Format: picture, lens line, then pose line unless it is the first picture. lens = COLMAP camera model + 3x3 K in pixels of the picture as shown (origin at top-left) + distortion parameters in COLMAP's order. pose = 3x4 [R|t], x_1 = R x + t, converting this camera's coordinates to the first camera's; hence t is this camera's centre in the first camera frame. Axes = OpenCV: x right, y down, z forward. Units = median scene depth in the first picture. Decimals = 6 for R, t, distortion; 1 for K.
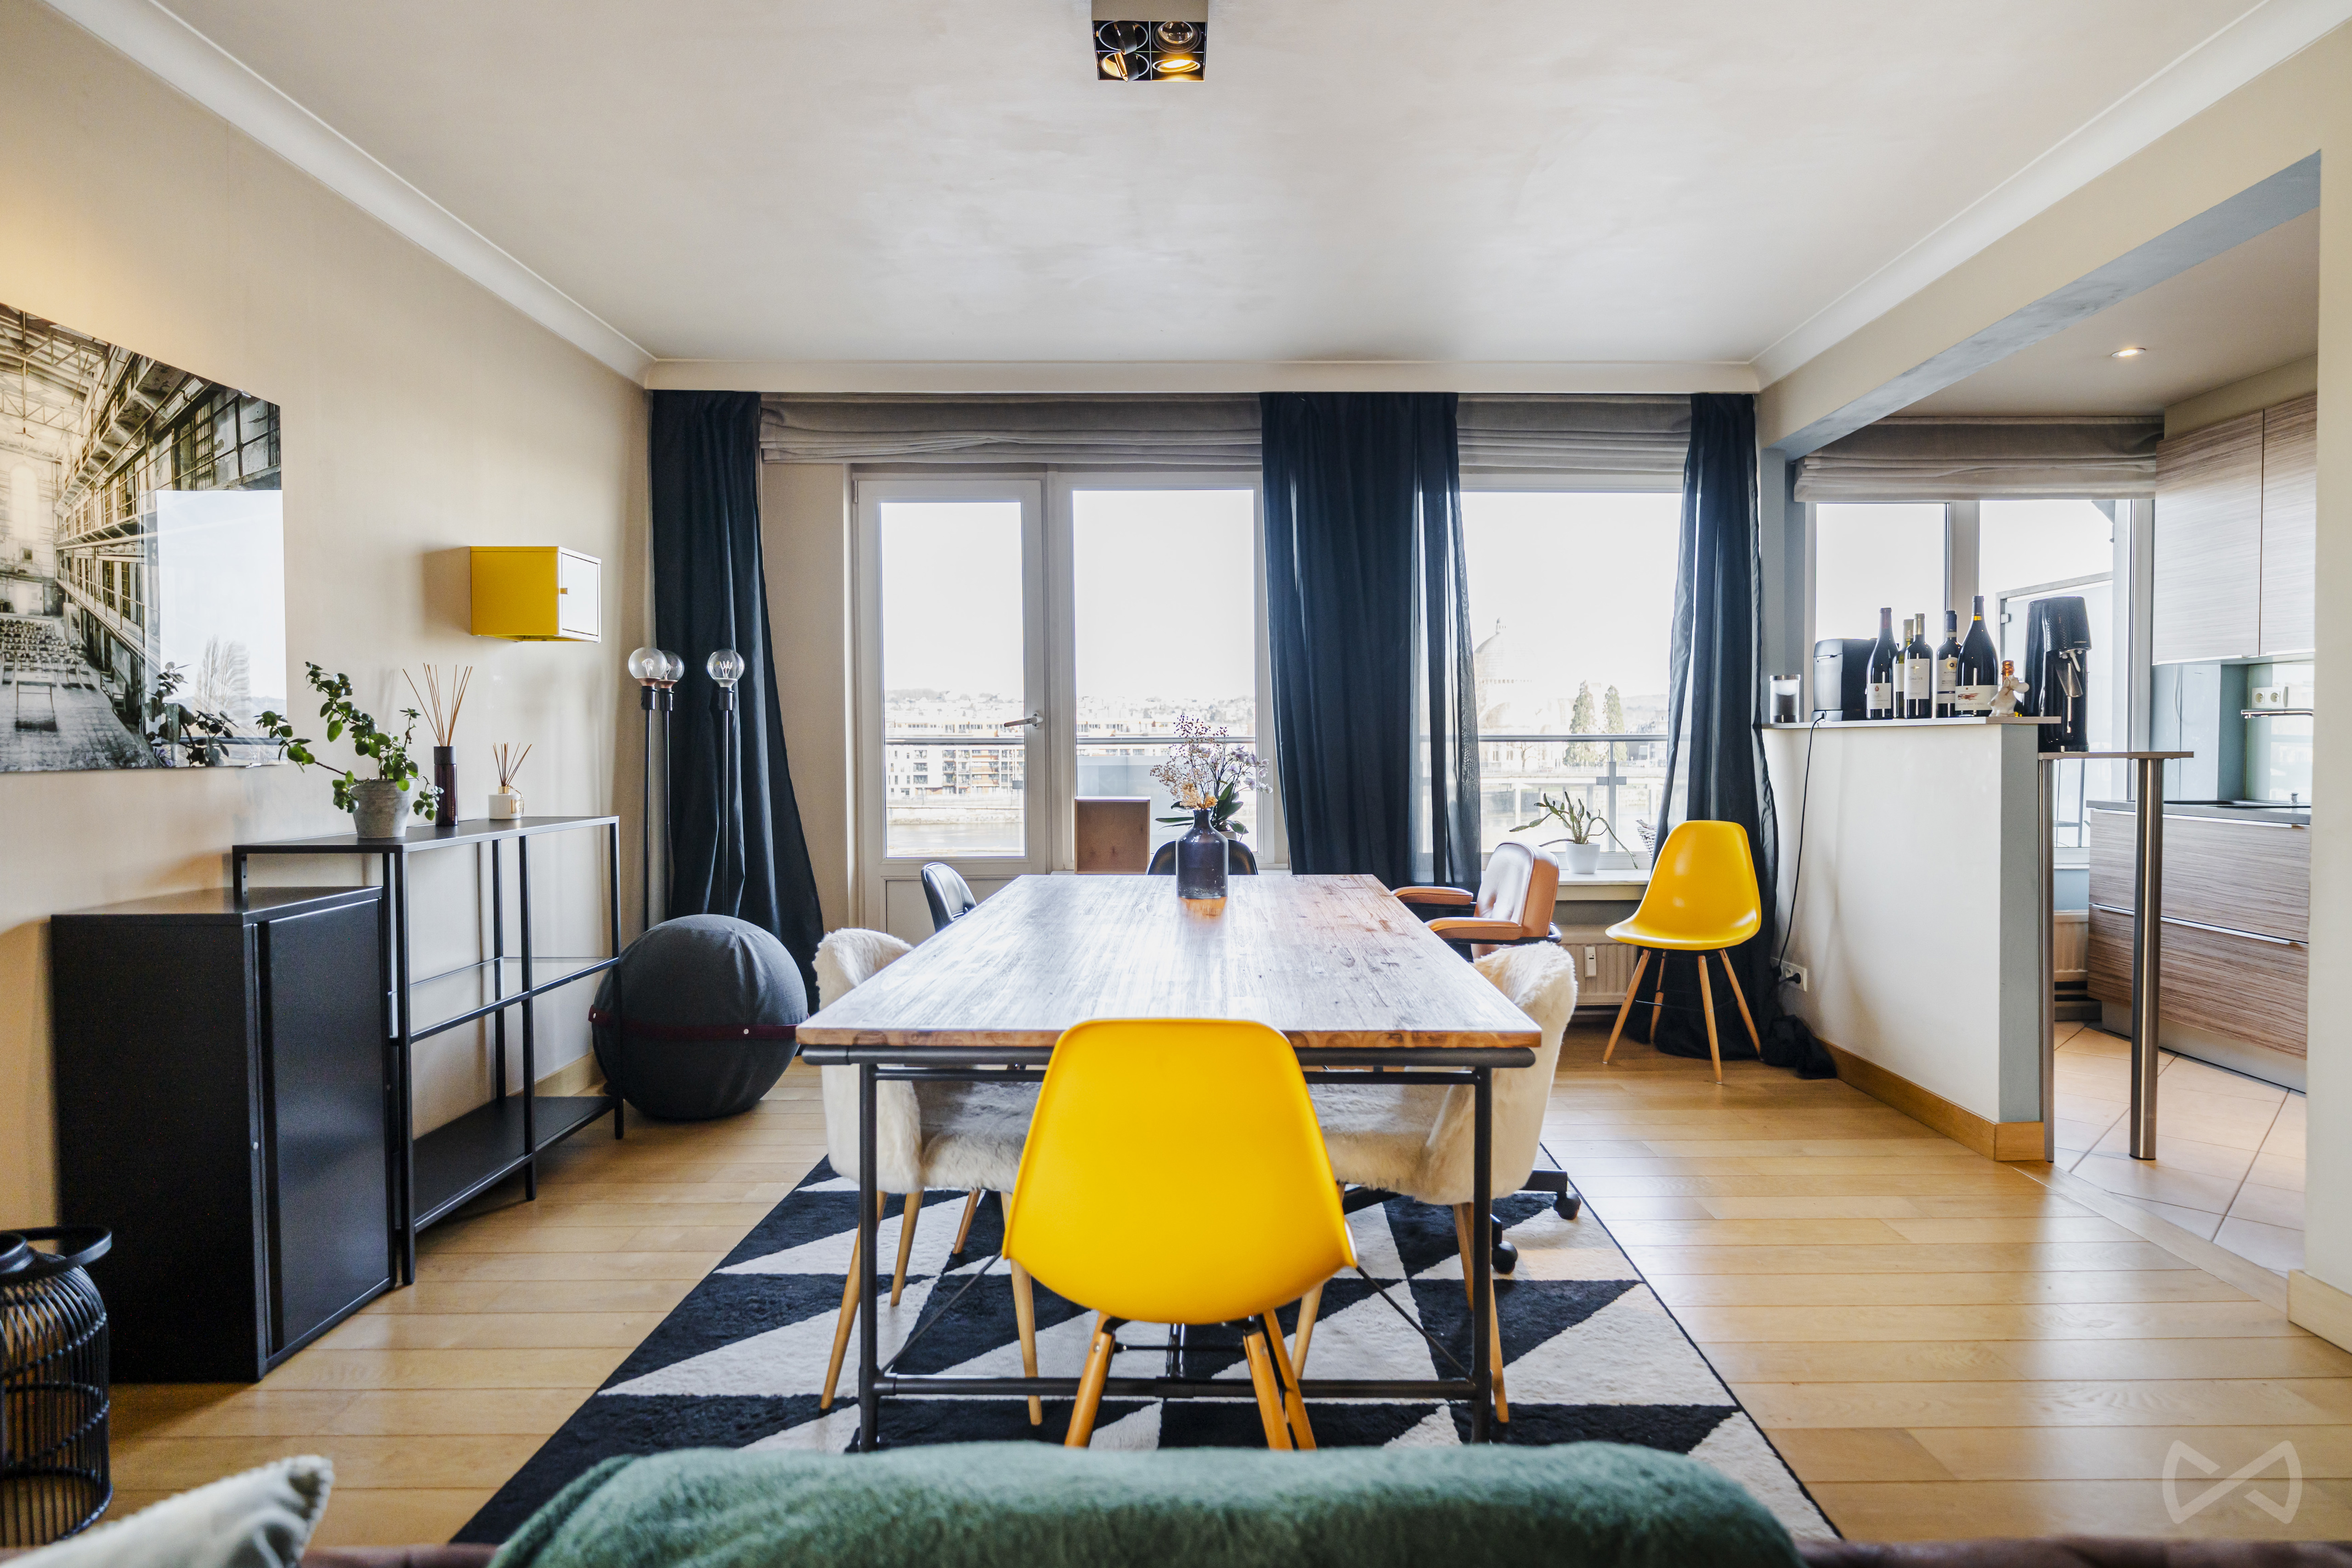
lens RADIAL K [[1294.2, 0, 1181.6], [0, 1294.2, 773.5], [0, 0, 1]] dist [0.020594, 0.001392]
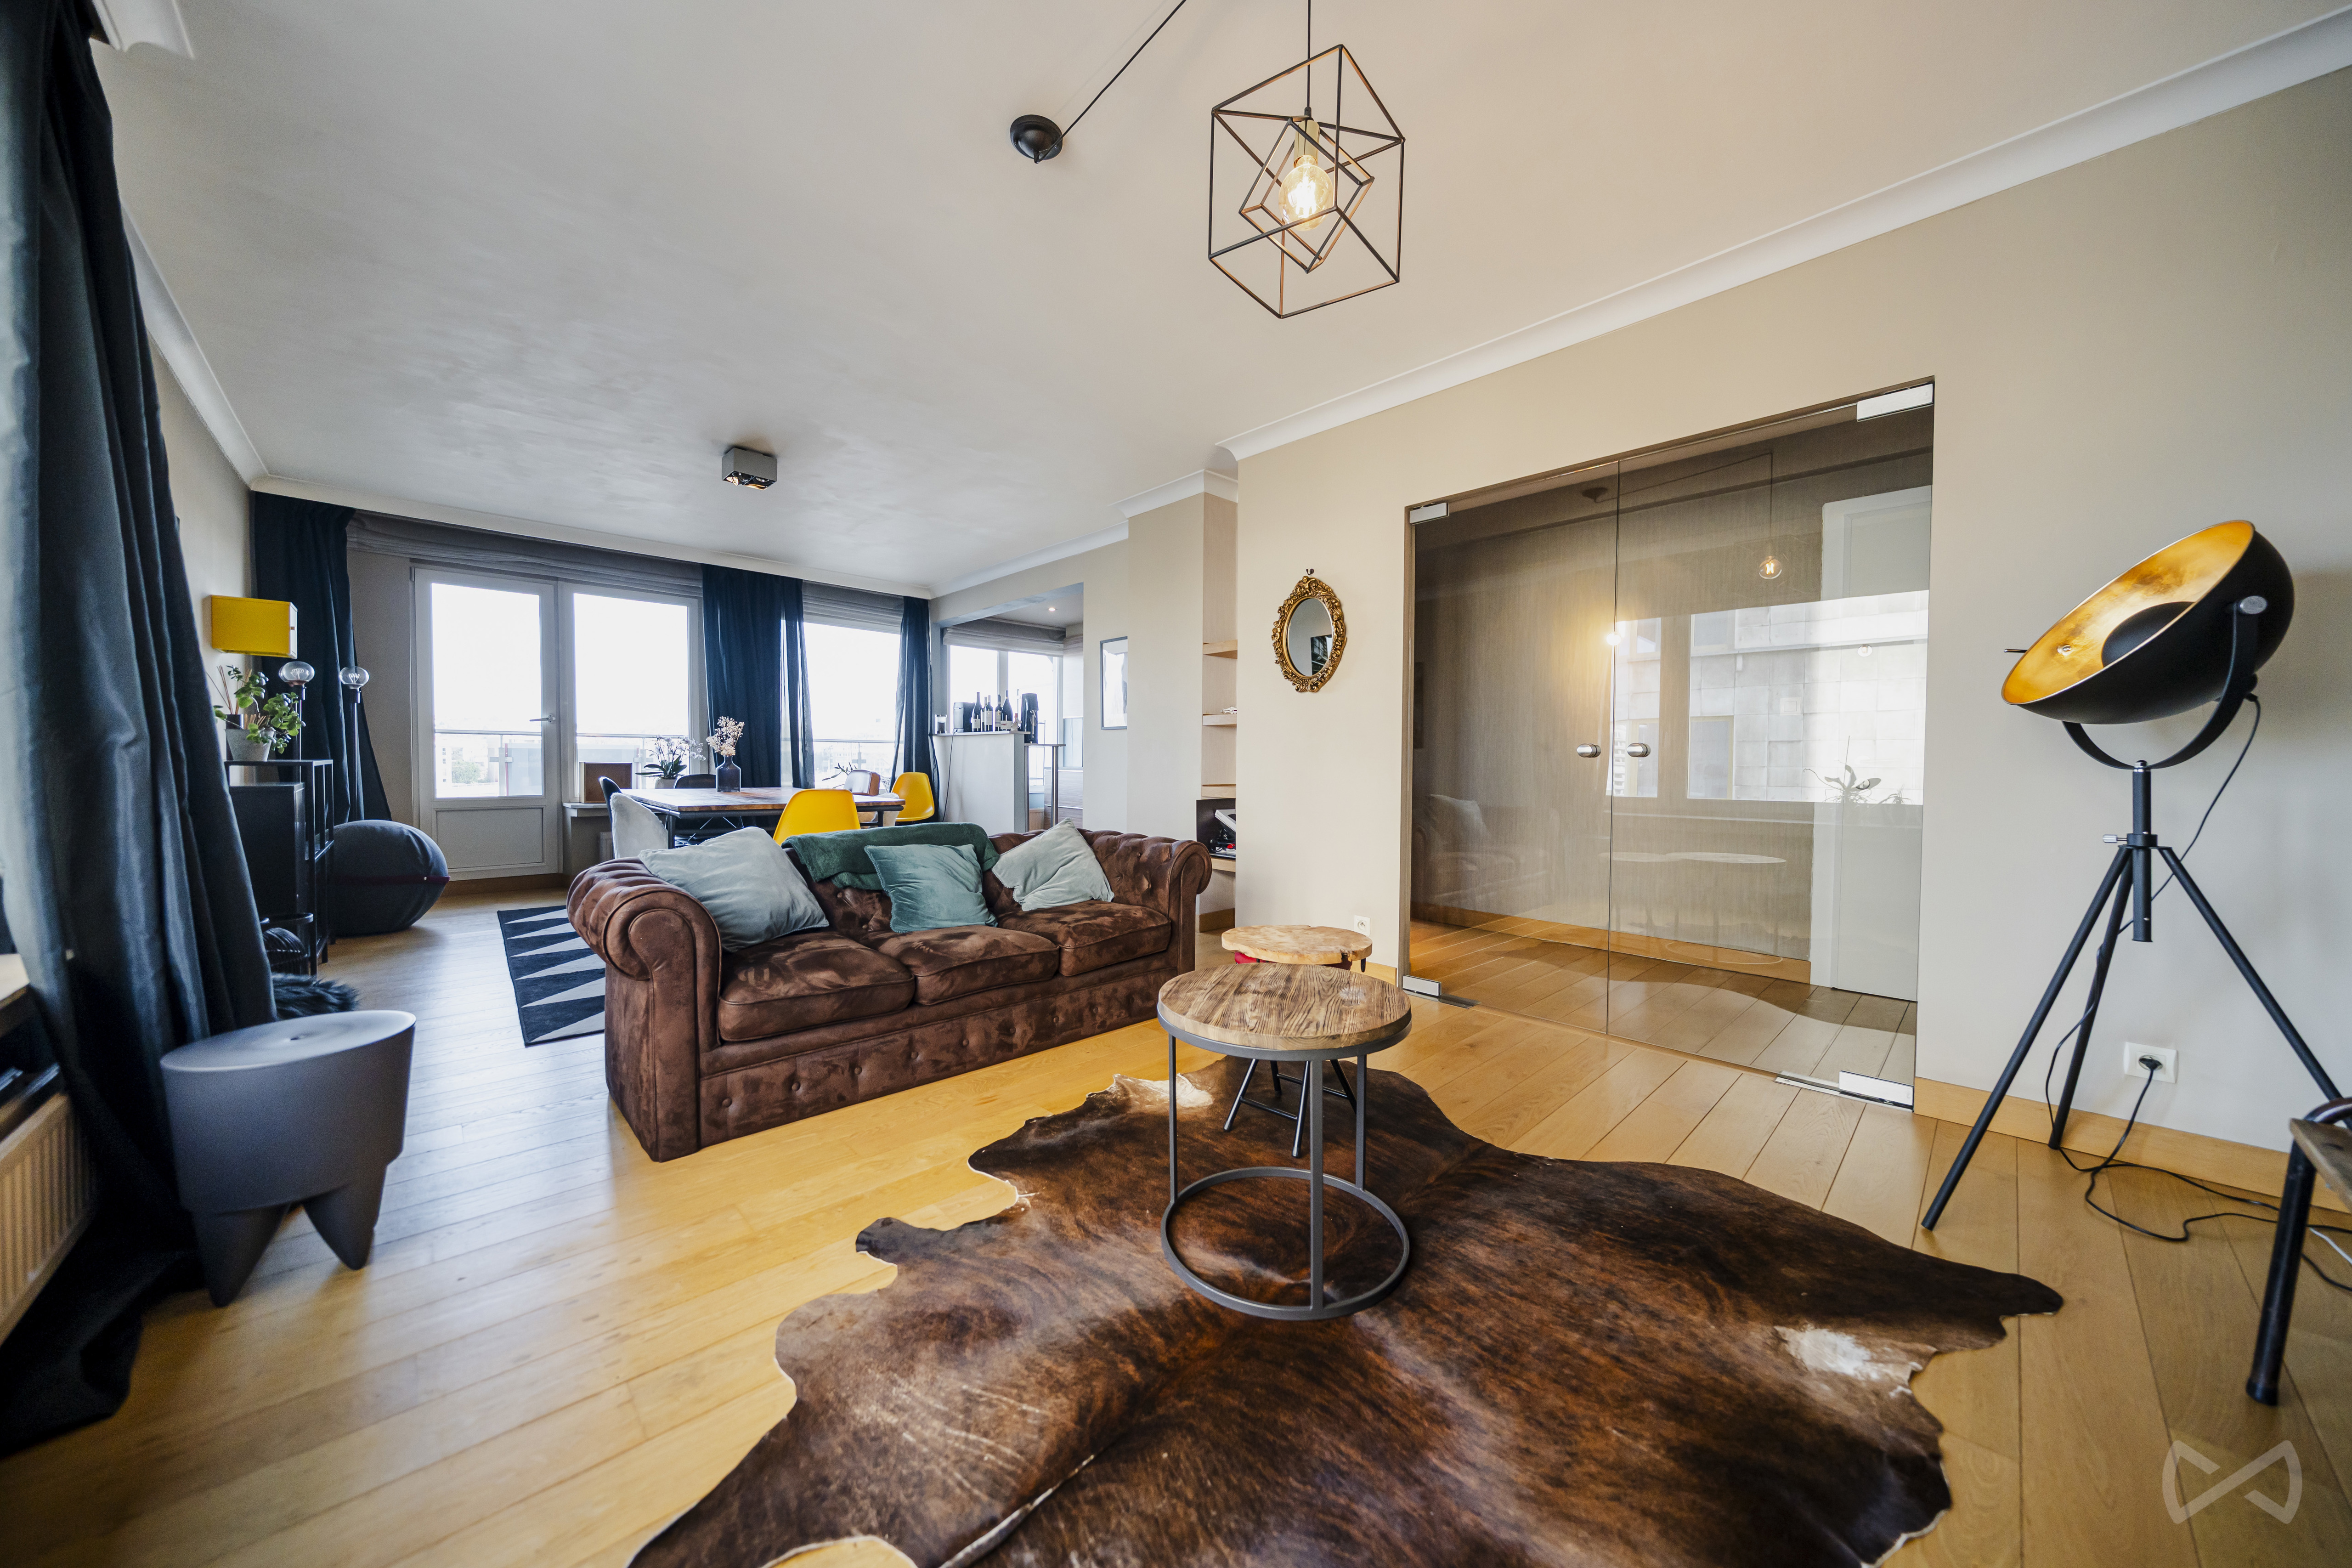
lens RADIAL K [[806.8, 0, 1182.5], [0, 806.8, 784.1], [0, 0, 1]] dist [0.008158, -0.001600]
pose [[0.734137, -0.004960, 0.678983, -0.306501], [0.002000, 0.999985, 0.005143, 0.061535], [-0.678998, -0.002418, 0.734136, -0.556033]]
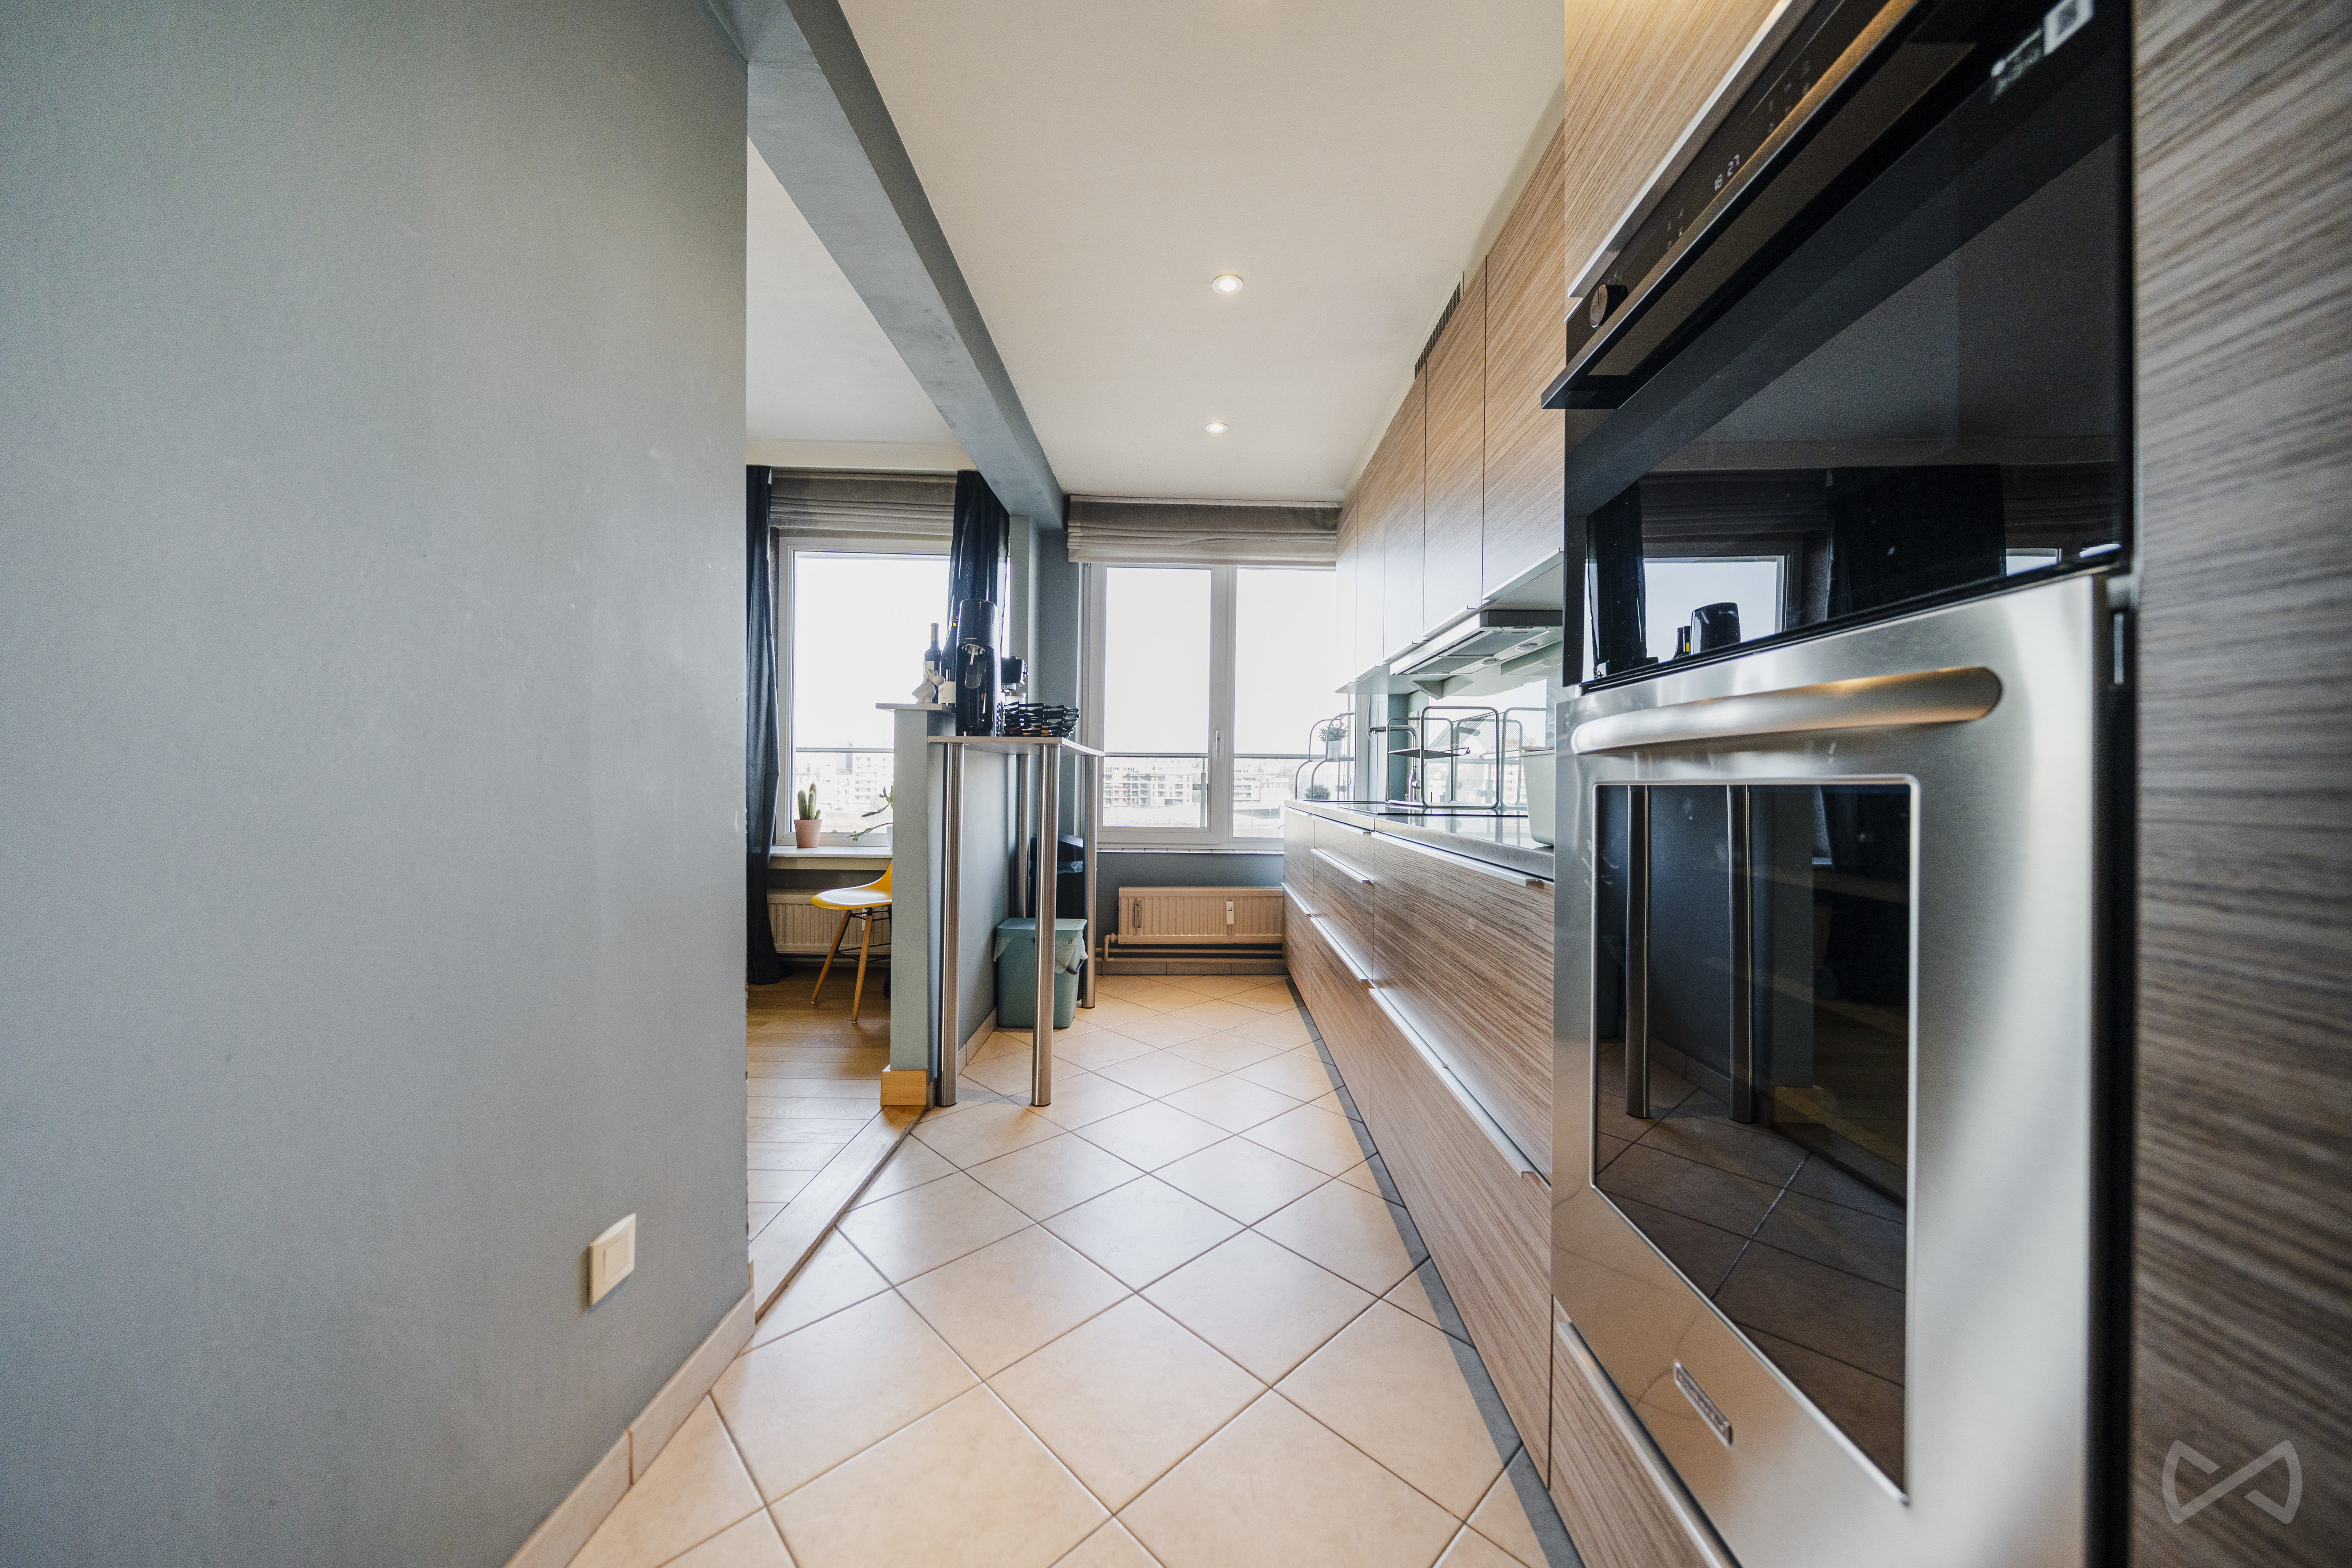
lens RADIAL K [[806.8, 0, 1188.9], [0, 806.8, 783.4], [0, 0, 1]] dist [0.008158, -0.001600]
pose [[0.999473, 0.020437, -0.025225, 0.805682], [-0.021166, 0.999356, -0.028973, 0.037784], [0.024617, 0.029492, 0.999262, 0.283446]]
